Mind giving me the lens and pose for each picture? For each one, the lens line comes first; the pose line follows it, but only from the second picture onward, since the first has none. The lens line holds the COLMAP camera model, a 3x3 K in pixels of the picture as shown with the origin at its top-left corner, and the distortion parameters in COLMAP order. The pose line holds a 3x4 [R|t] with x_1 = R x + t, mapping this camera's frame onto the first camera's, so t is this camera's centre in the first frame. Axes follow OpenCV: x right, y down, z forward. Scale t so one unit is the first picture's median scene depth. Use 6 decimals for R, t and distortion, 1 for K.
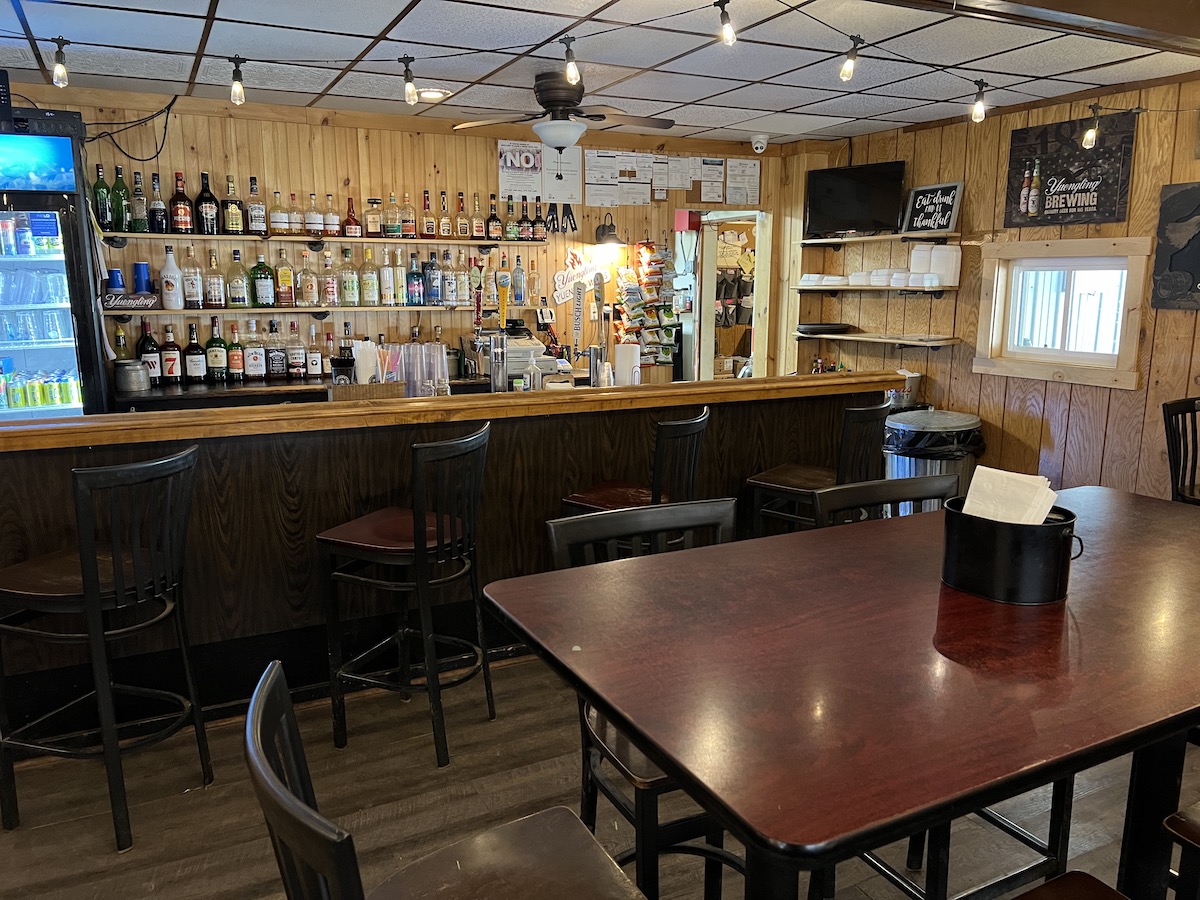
lens RADIAL K [[903.4, 0, 596.0], [0, 903.4, 442.4], [0, 0, 1]] dist [0.064177, -0.075244]
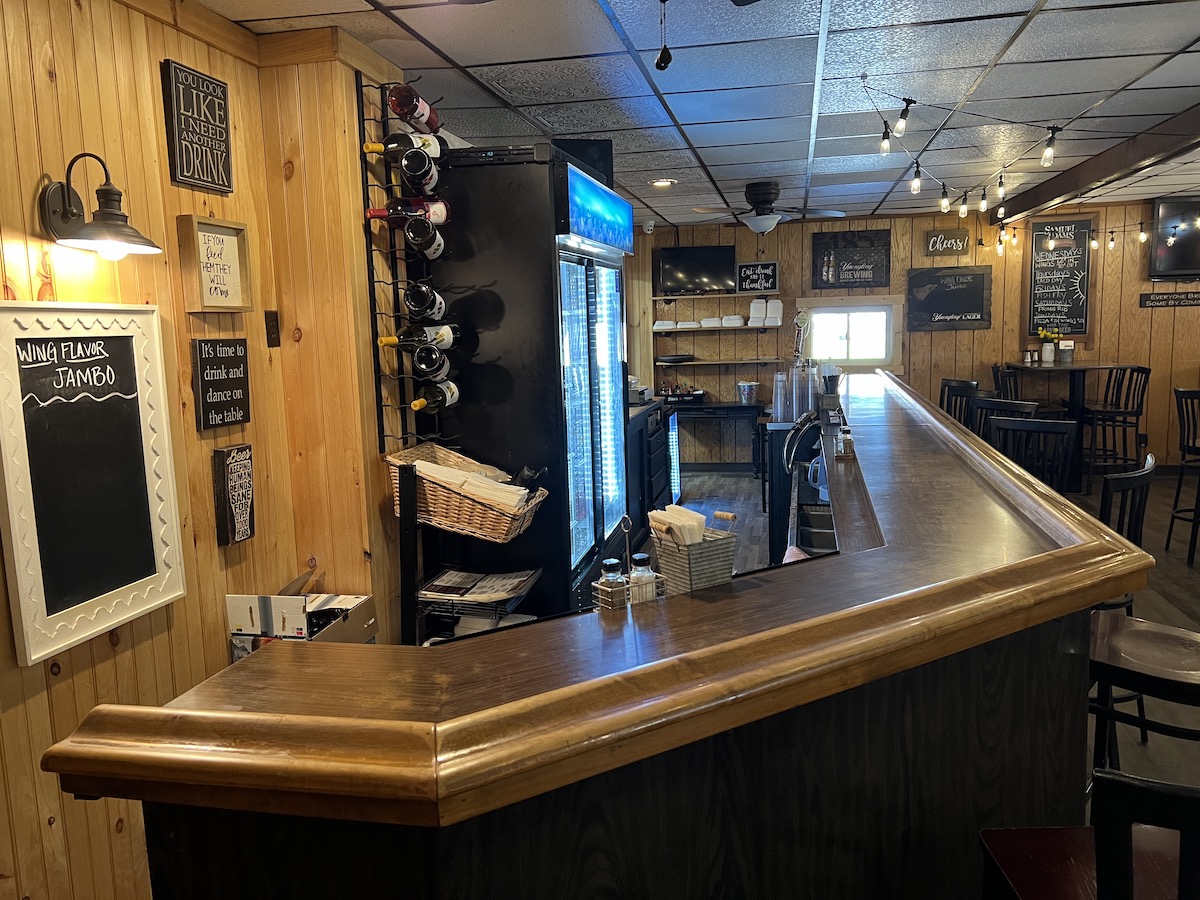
lens RADIAL K [[903.4, 0, 594.9], [0, 903.4, 442.0], [0, 0, 1]] dist [0.064177, -0.075244]
pose [[0.629573, -0.120609, 0.767523, -1.158348], [0.166509, 0.985869, 0.018338, -0.055393], [-0.758889, 0.116255, 0.640759, 0.266852]]
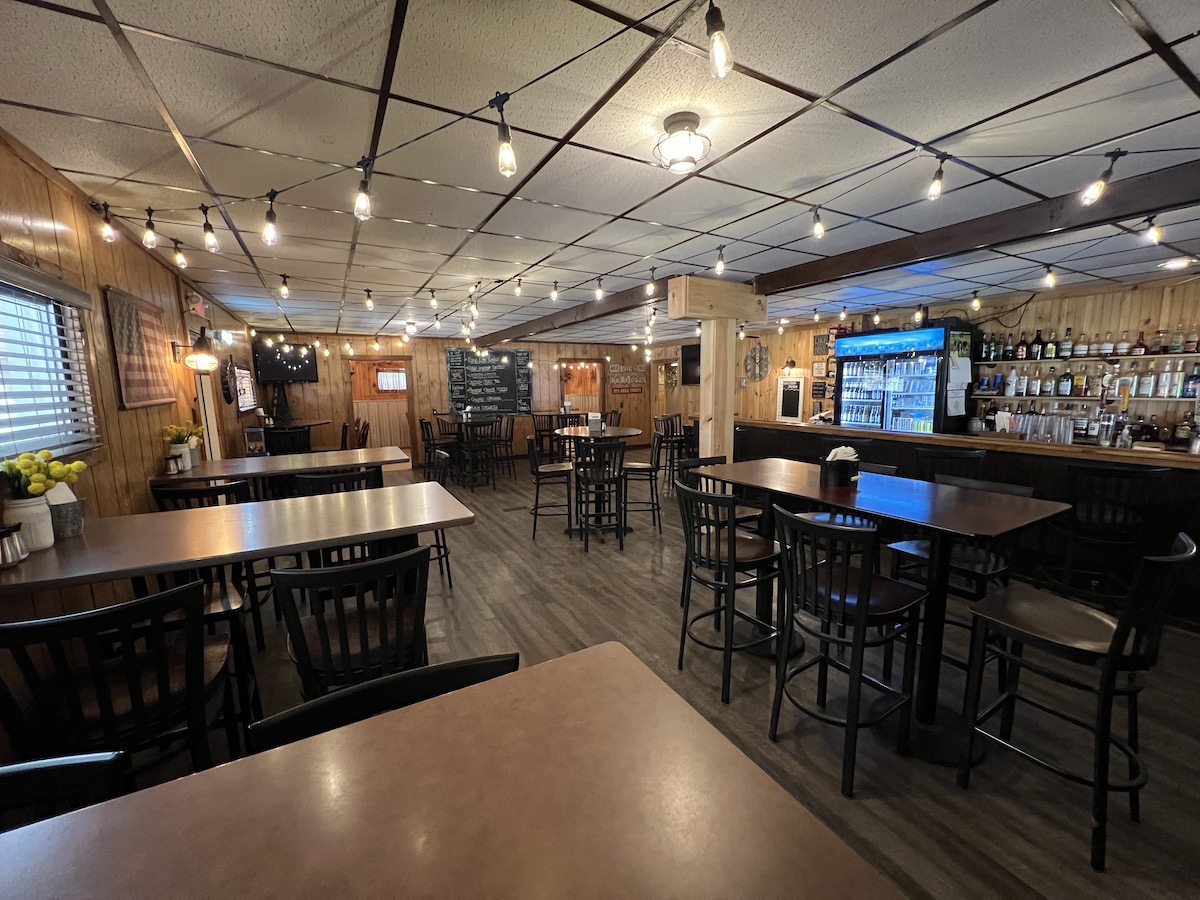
lens RADIAL K [[481.1, 0, 600.1], [0, 481.1, 449.4], [0, 0, 1]] dist [-0.001639, 0.000826]
pose [[0.045719, 0.134959, -0.989796, 0.584297], [-0.164259, 0.978361, 0.125813, -0.009116], [0.985357, 0.156831, 0.066898, 0.011832]]
